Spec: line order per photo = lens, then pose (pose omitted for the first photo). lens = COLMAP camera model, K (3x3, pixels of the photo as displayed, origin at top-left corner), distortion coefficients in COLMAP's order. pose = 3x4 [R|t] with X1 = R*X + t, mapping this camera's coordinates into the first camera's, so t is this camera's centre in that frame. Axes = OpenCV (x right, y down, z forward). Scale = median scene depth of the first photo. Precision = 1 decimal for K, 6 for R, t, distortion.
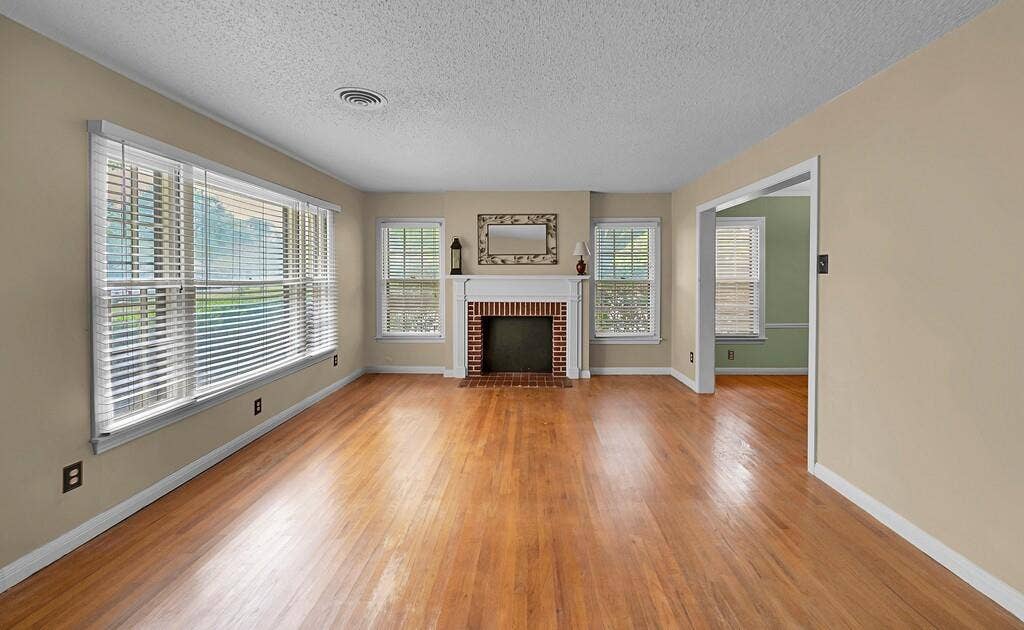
lens RADIAL K [[404.4, 0, 520.8], [0, 404.4, 280.3], [0, 0, 1]] dist [-0.000637, -0.000130]
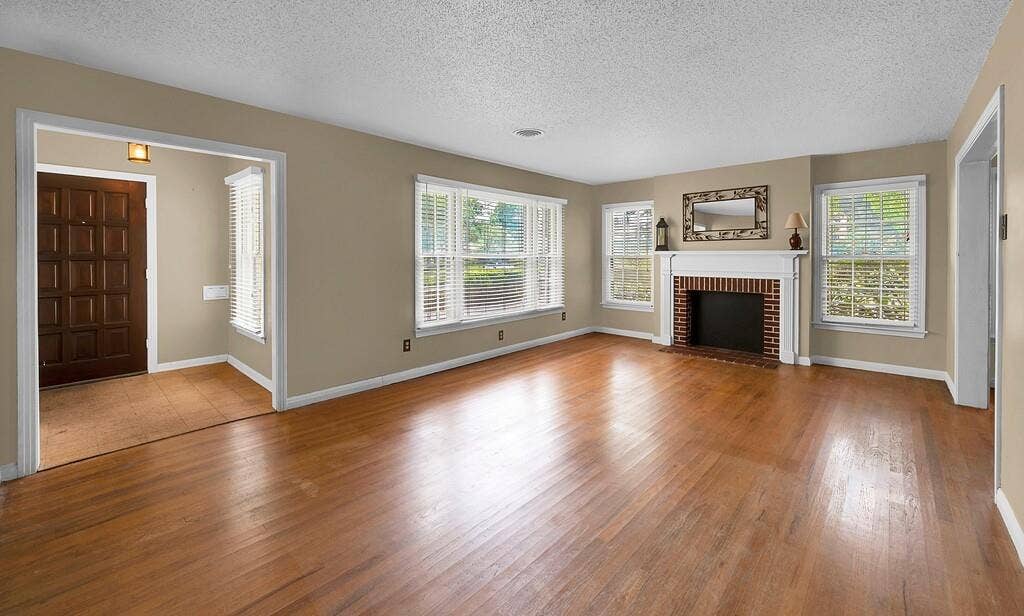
lens RADIAL K [[406.5, 0, 532.3], [0, 406.5, 258.3], [0, 0, 1]] dist [0.002786, -0.000075]
pose [[0.767323, 0.001356, -0.641260, 0.276462], [-0.006204, 0.999967, -0.005309, 0.014387], [0.641231, 0.008052, 0.767305, -0.078325]]
